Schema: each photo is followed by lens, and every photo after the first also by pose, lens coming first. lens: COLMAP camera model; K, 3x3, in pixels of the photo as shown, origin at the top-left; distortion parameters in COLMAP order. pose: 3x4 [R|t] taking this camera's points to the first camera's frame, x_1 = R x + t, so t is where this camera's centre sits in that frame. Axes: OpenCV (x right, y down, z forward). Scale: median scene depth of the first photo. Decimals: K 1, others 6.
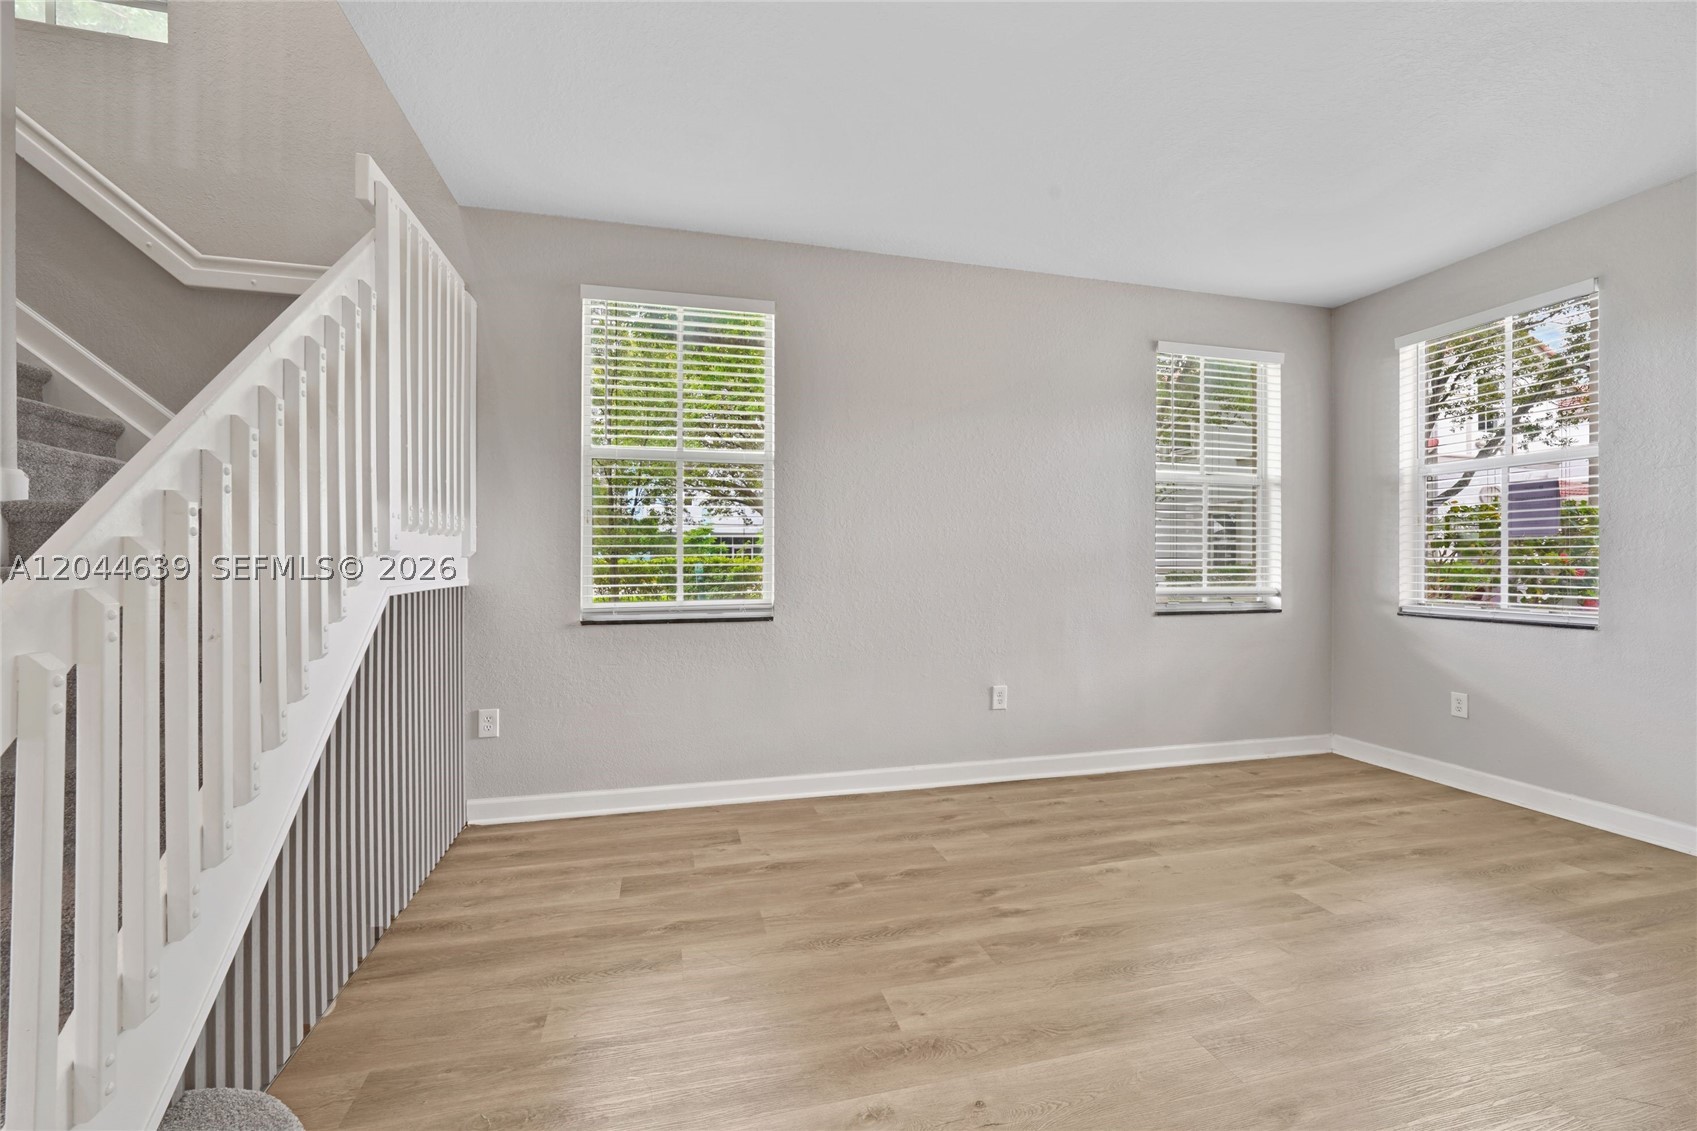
lens RADIAL K [[707.7, 0, 852.8], [0, 707.7, 558.9], [0, 0, 1]] dist [-0.011944, 0.000454]
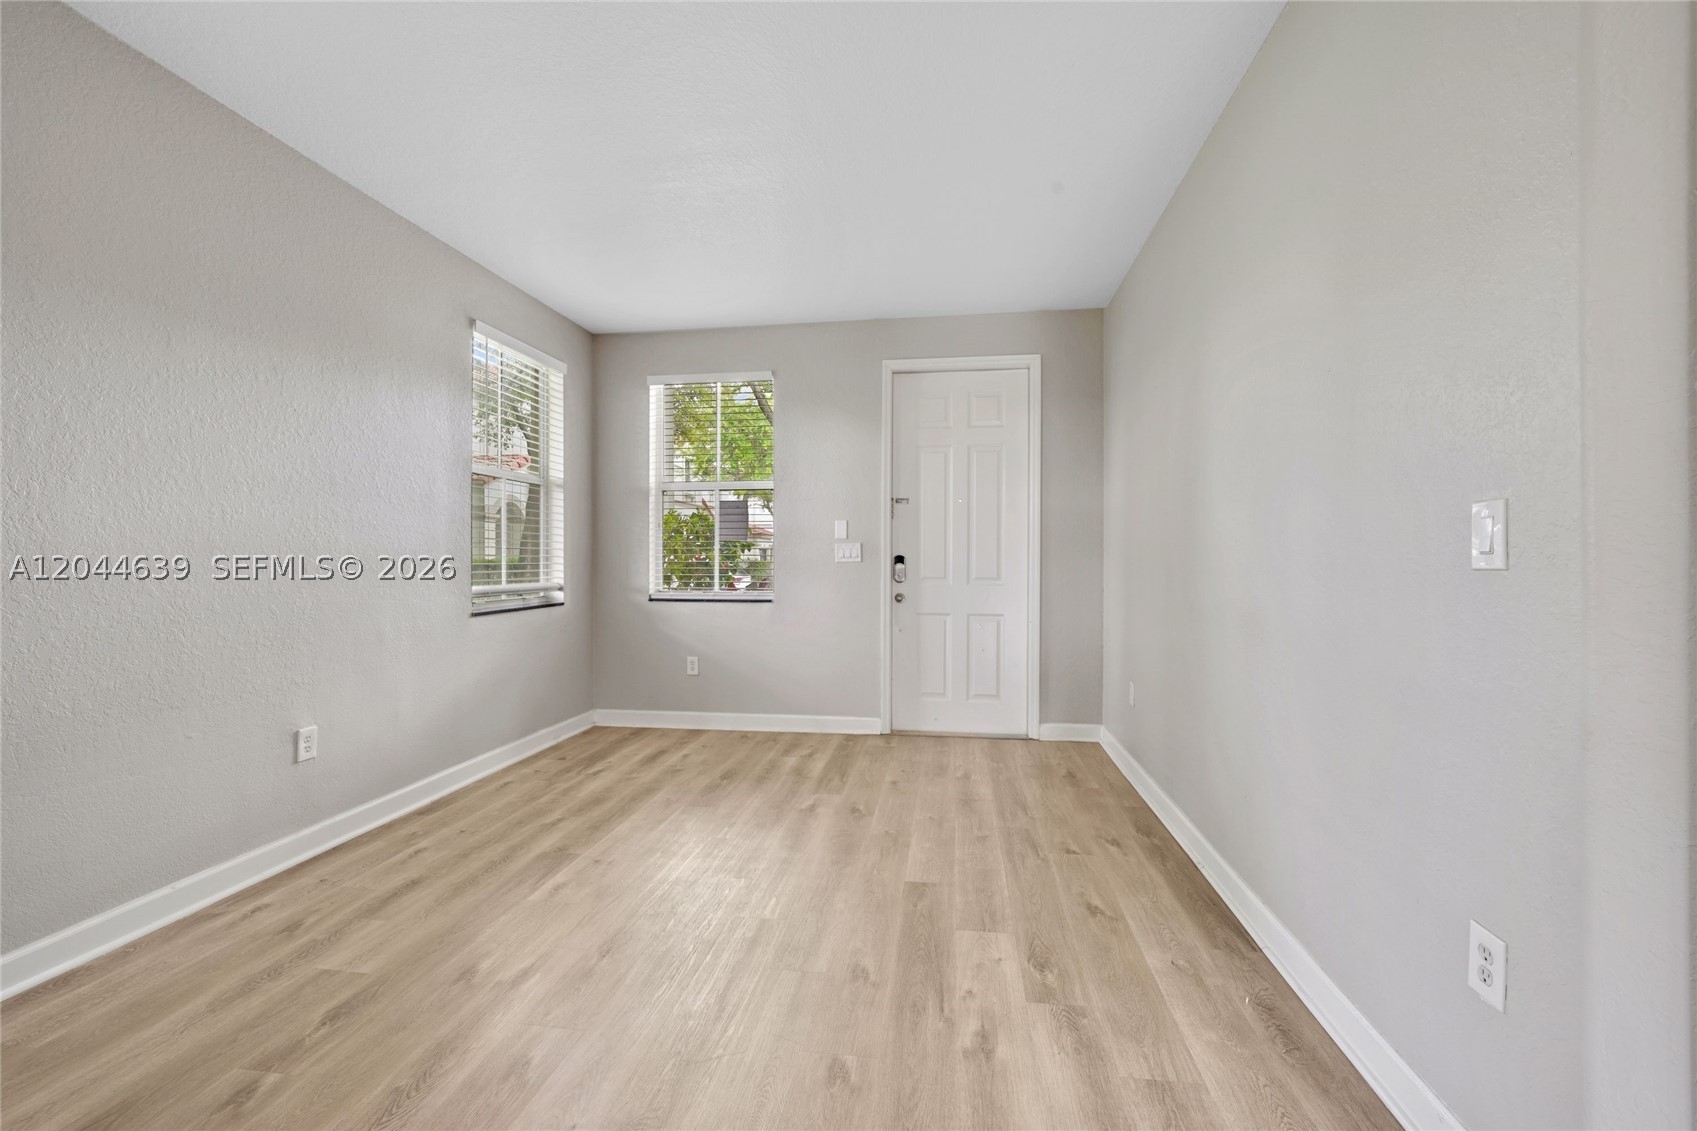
lens RADIAL K [[707.7, 0, 852.8], [0, 707.7, 558.9], [0, 0, 1]] dist [-0.011944, 0.000454]
pose [[0.390165, -0.002071, 0.920743, -0.286638], [0.000833, 0.999998, 0.001896, 0.004745], [-0.920745, 0.000027, 0.390166, 0.233631]]
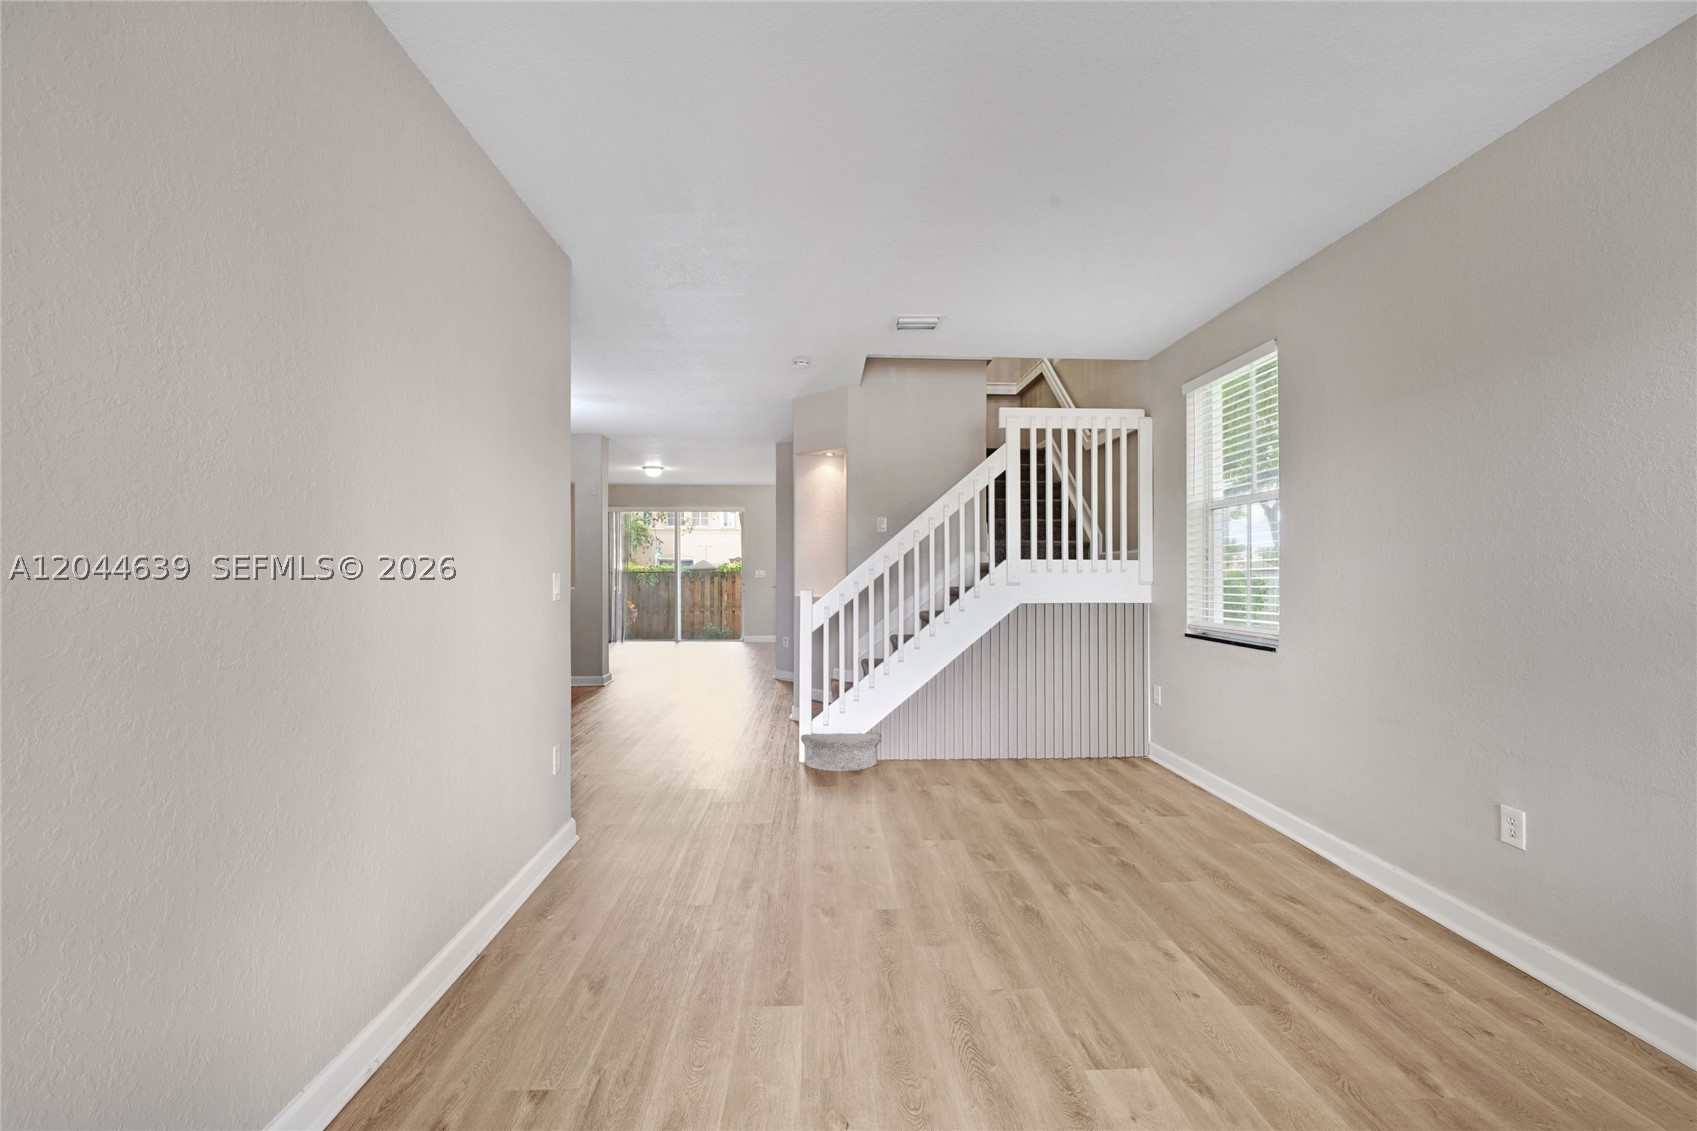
lens RADIAL K [[735.0, 0, 855.0], [0, 735.0, 562.7], [0, 0, 1]] dist [0.000262, 0.000230]
pose [[-0.206300, -0.009712, -0.978441, 1.136680], [-0.001443, 0.999953, -0.009622, -0.031768], [0.978488, -0.000573, -0.206304, 0.680900]]
